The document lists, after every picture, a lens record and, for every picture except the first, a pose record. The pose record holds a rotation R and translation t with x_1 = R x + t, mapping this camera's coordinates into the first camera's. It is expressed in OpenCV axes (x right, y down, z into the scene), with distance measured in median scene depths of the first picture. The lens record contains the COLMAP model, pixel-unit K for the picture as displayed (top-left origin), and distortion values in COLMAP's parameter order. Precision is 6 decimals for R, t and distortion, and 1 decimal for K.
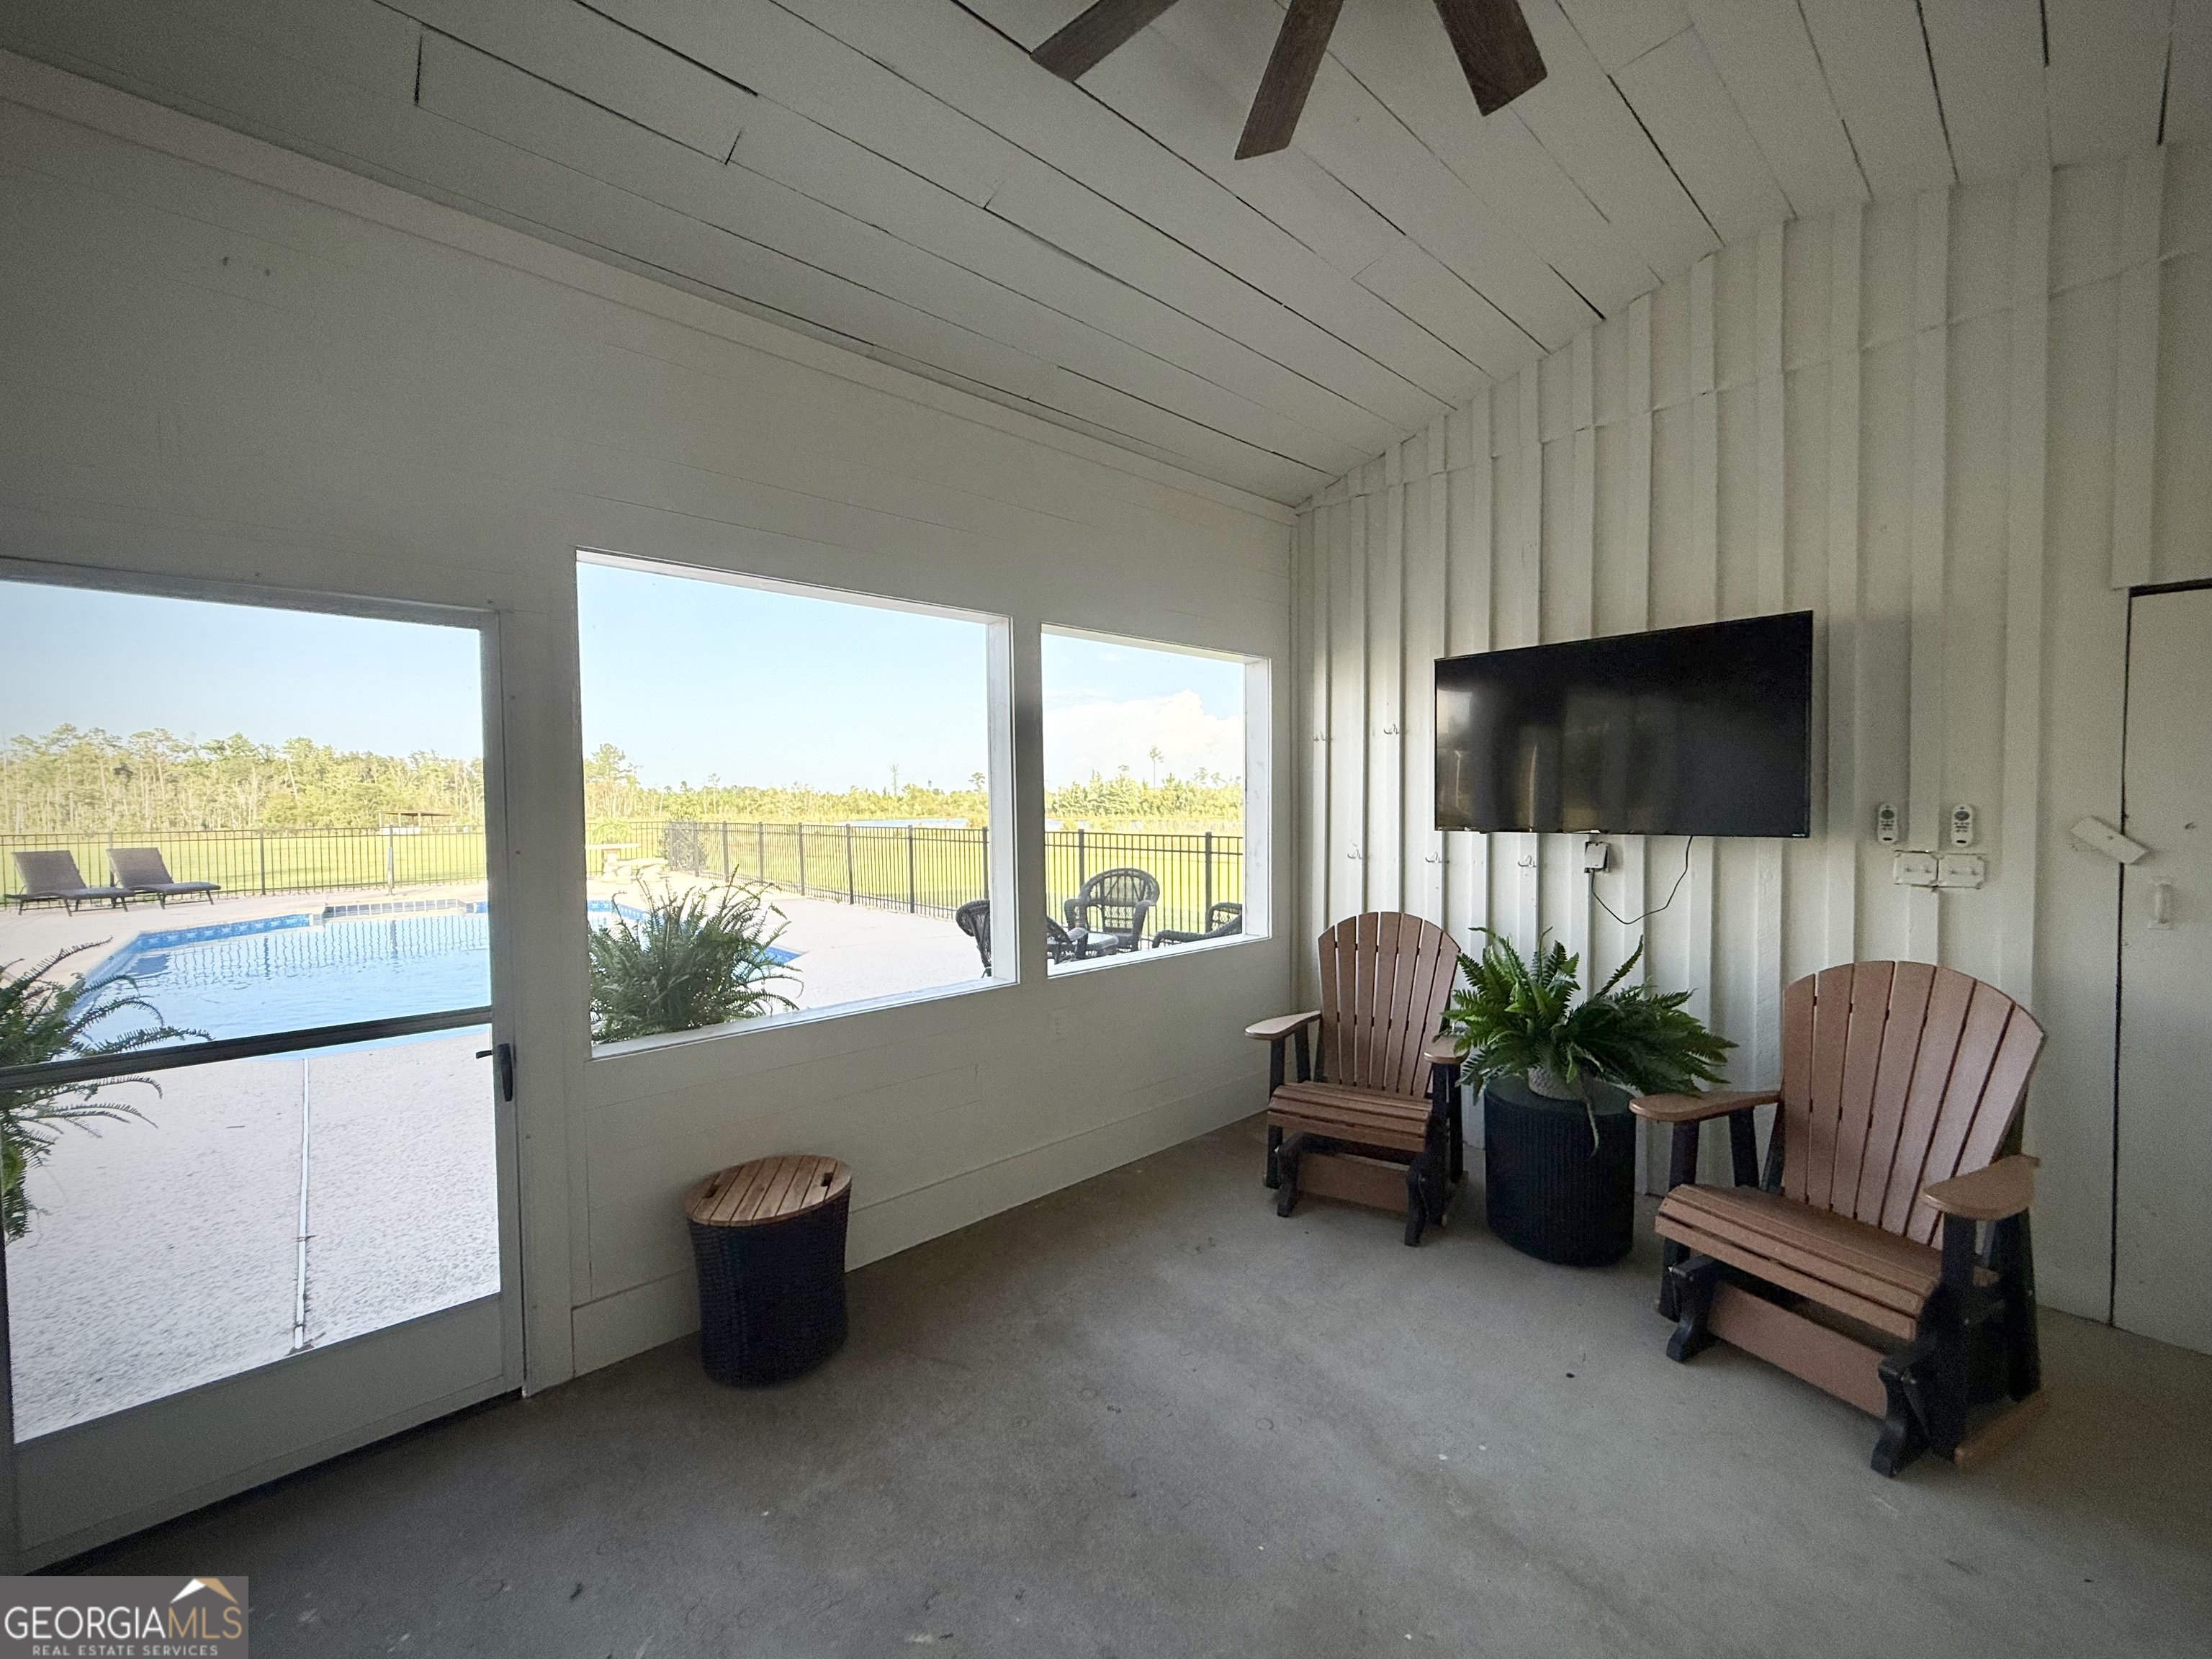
lens RADIAL K [[884.7, 0, 1091.7], [0, 884.7, 830.1], [0, 0, 1]] dist [-0.000839, 0.001165]
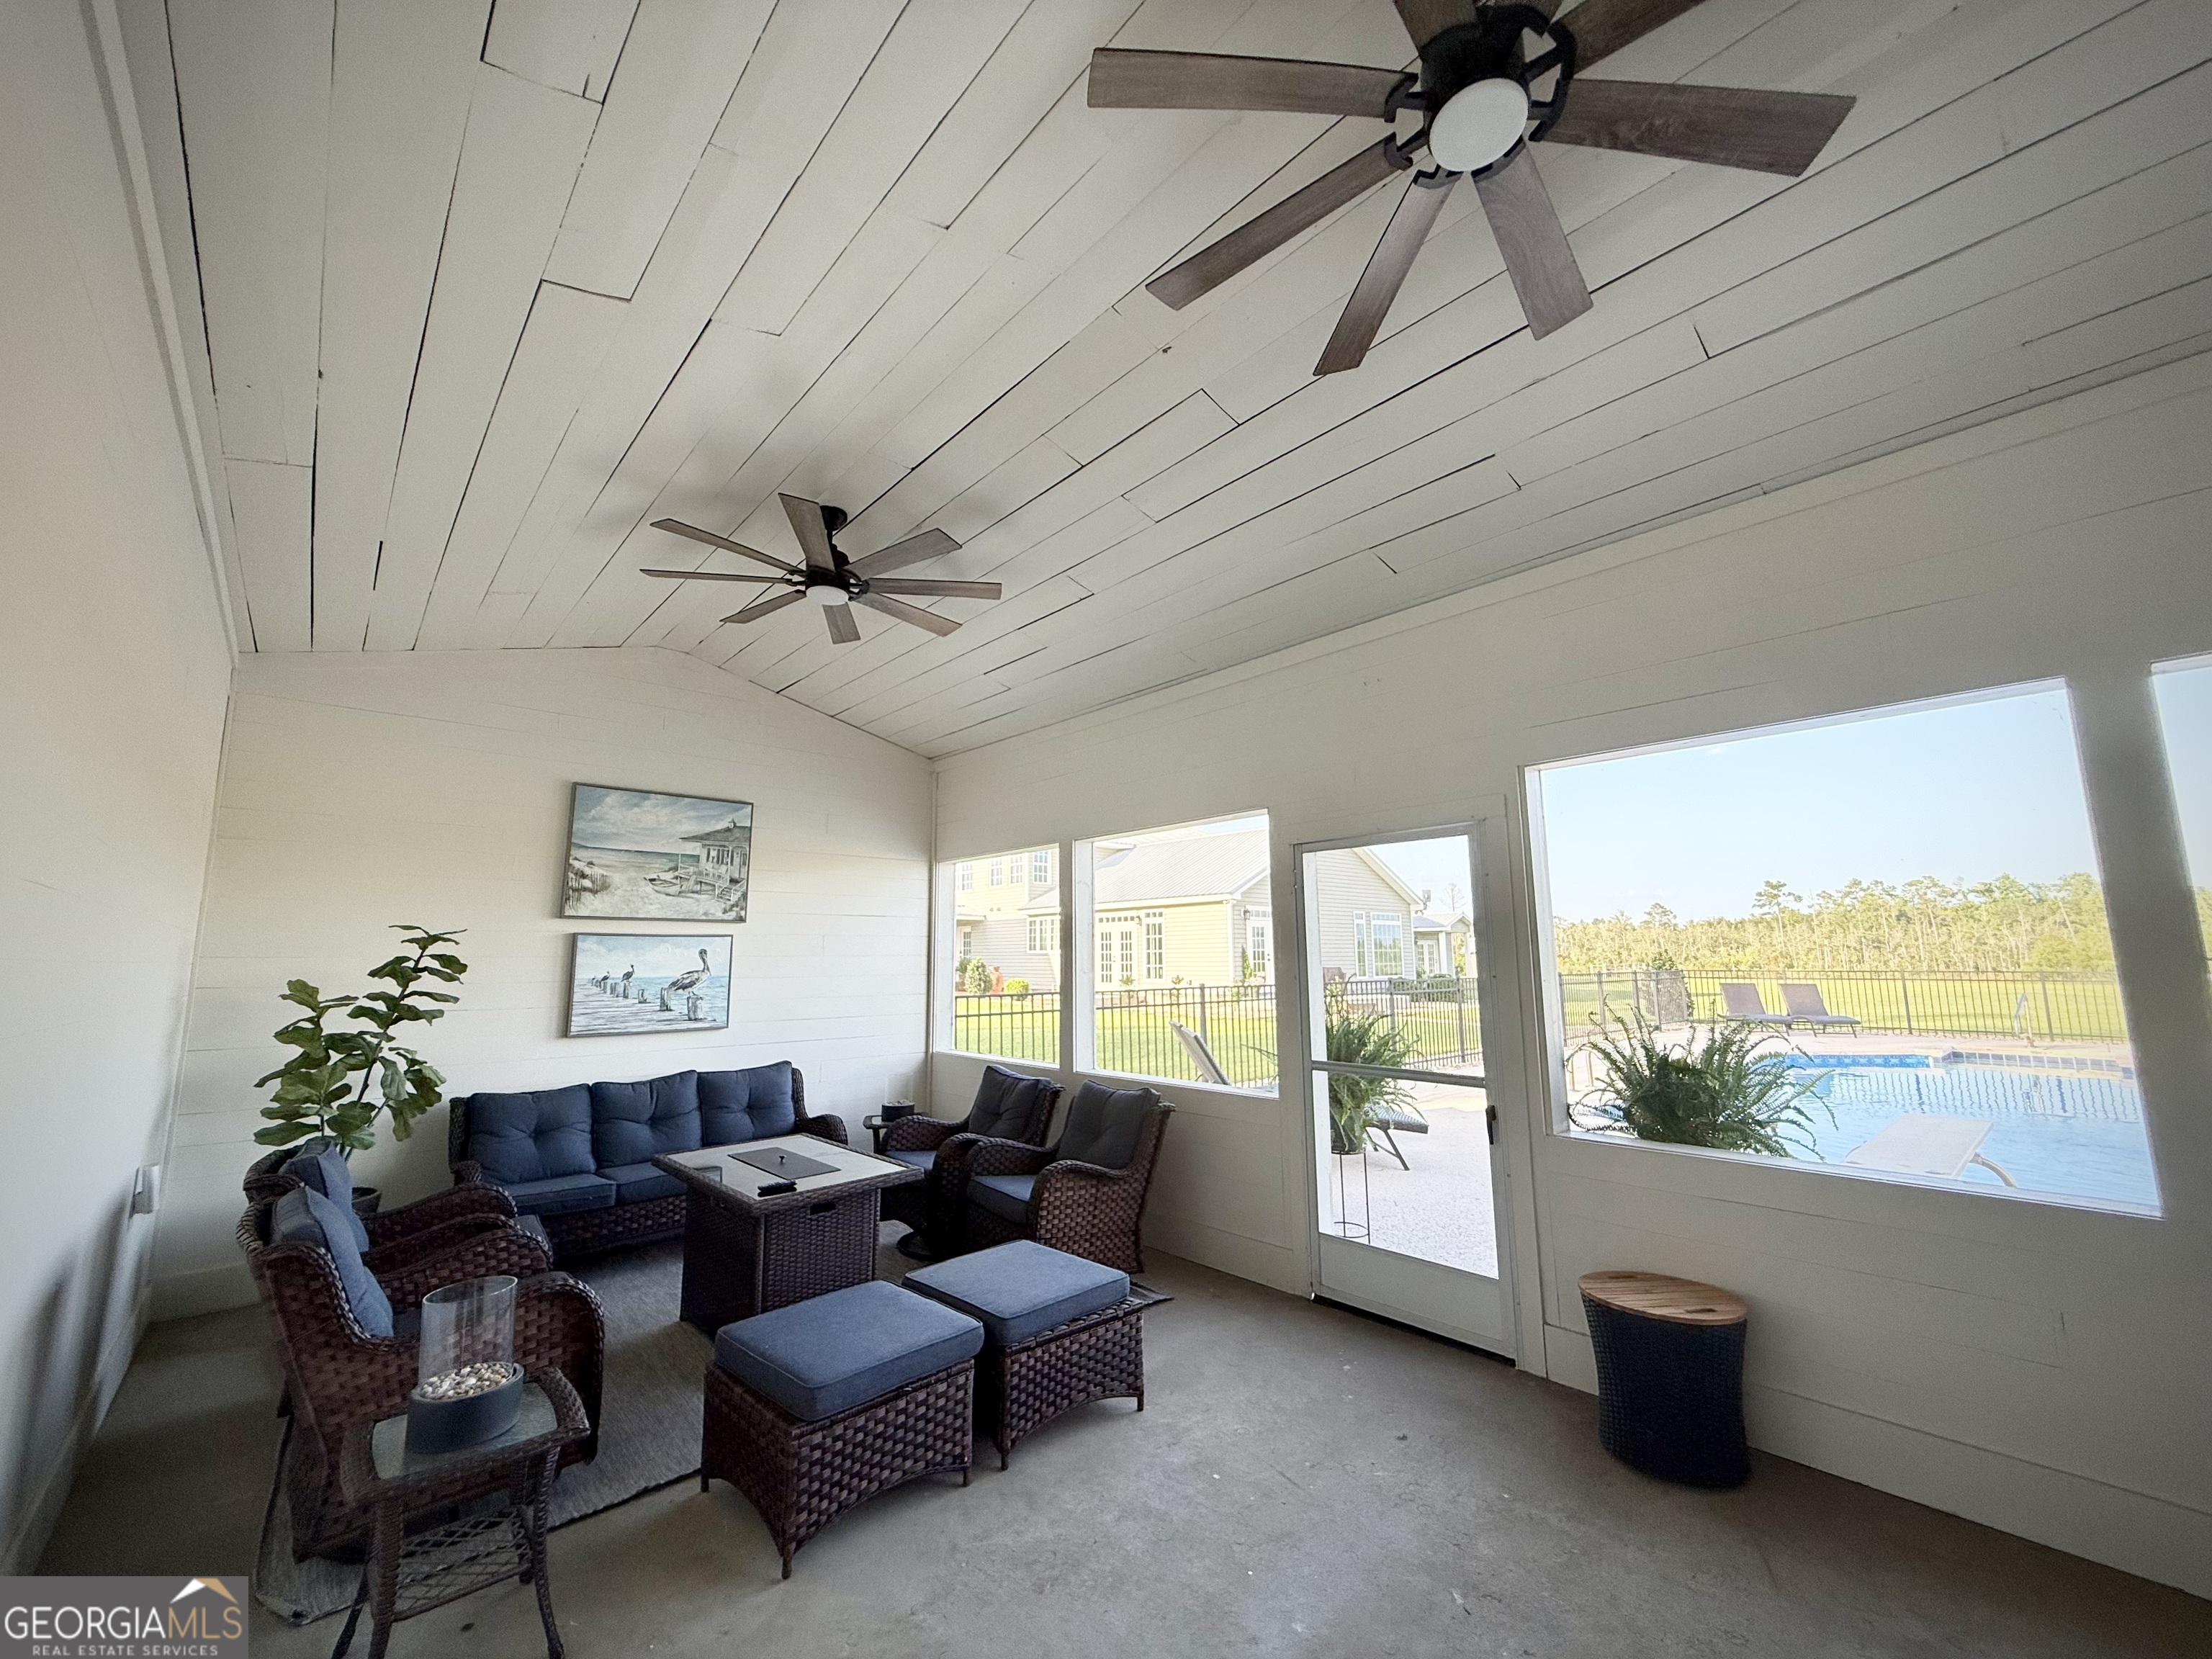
lens RADIAL K [[884.7, 0, 1108.6], [0, 884.7, 836.5], [0, 0, 1]] dist [-0.000839, 0.001165]
pose [[0.005388, -0.128131, -0.991743, 0.131706], [-0.025074, 0.991428, -0.128227, -0.000568], [0.999671, 0.025558, 0.002129, 0.049698]]
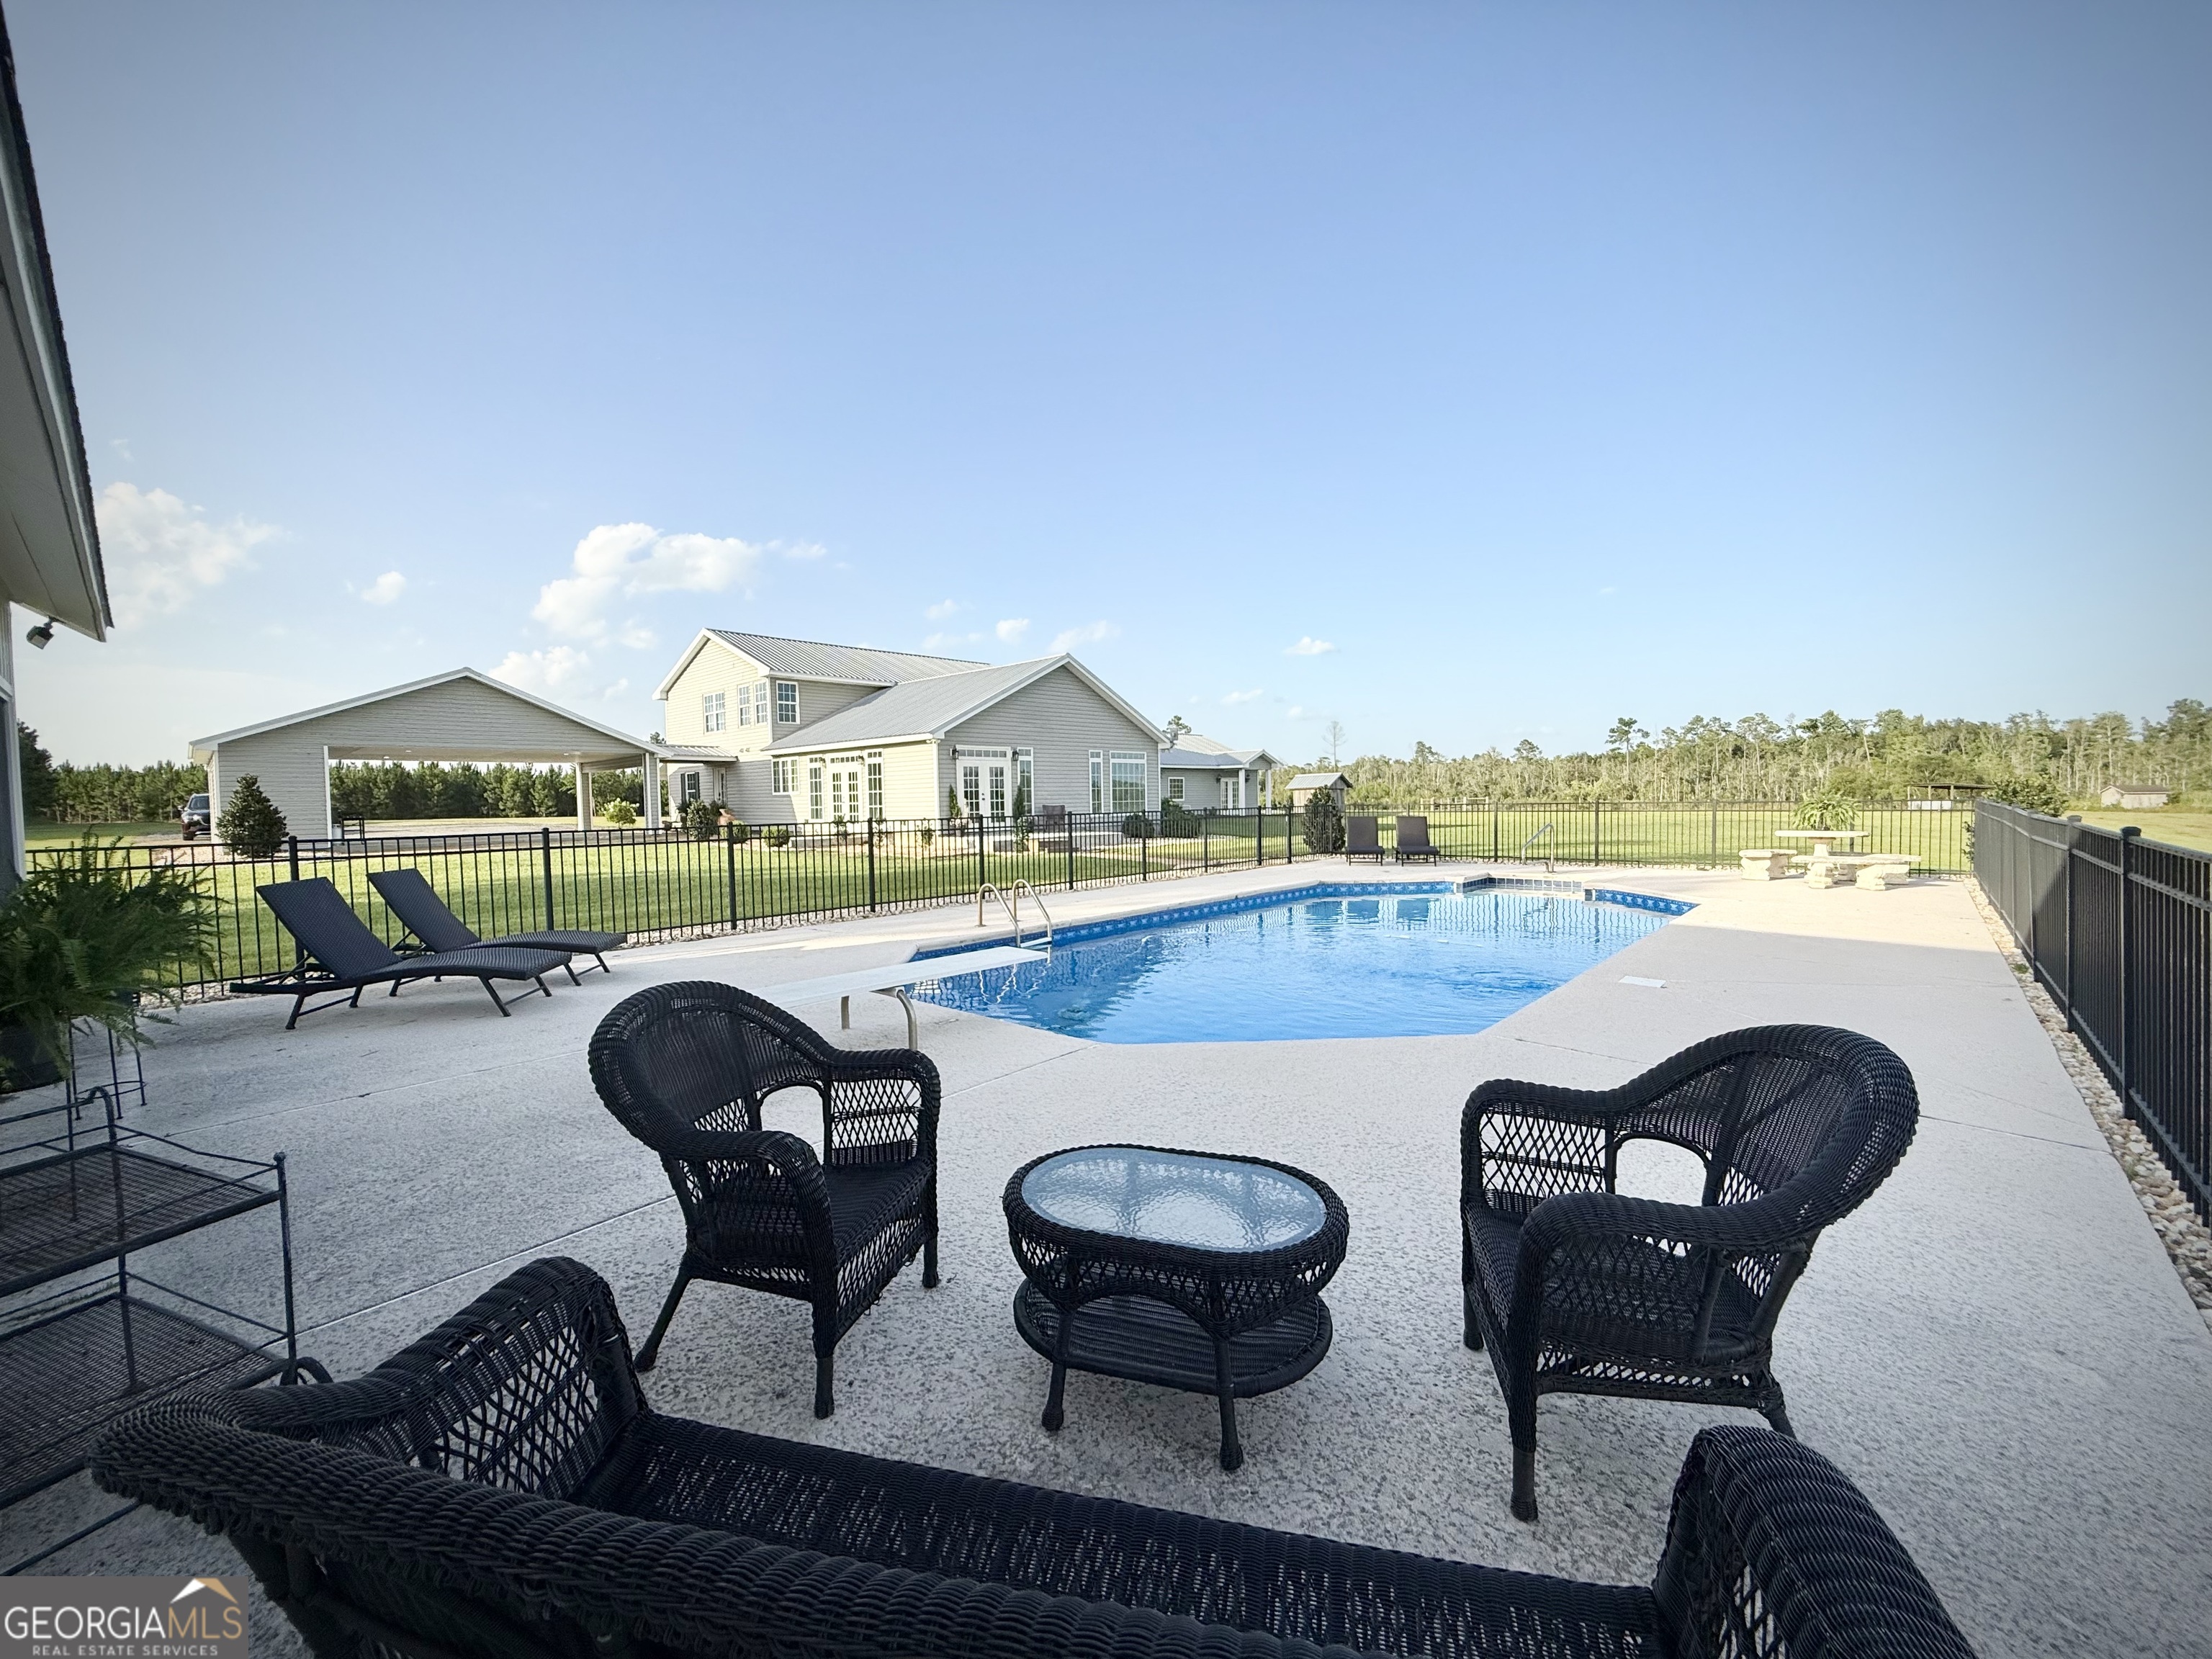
lens RADIAL K [[884.7, 0, 1107.5], [0, 884.7, 825.2], [0, 0, 1]] dist [-0.000839, 0.001165]
pose [[0.103691, 0.039415, -0.993828, 0.130112], [-0.014065, 0.999173, 0.038159, -0.009198], [0.994510, 0.010022, 0.104159, 0.421951]]
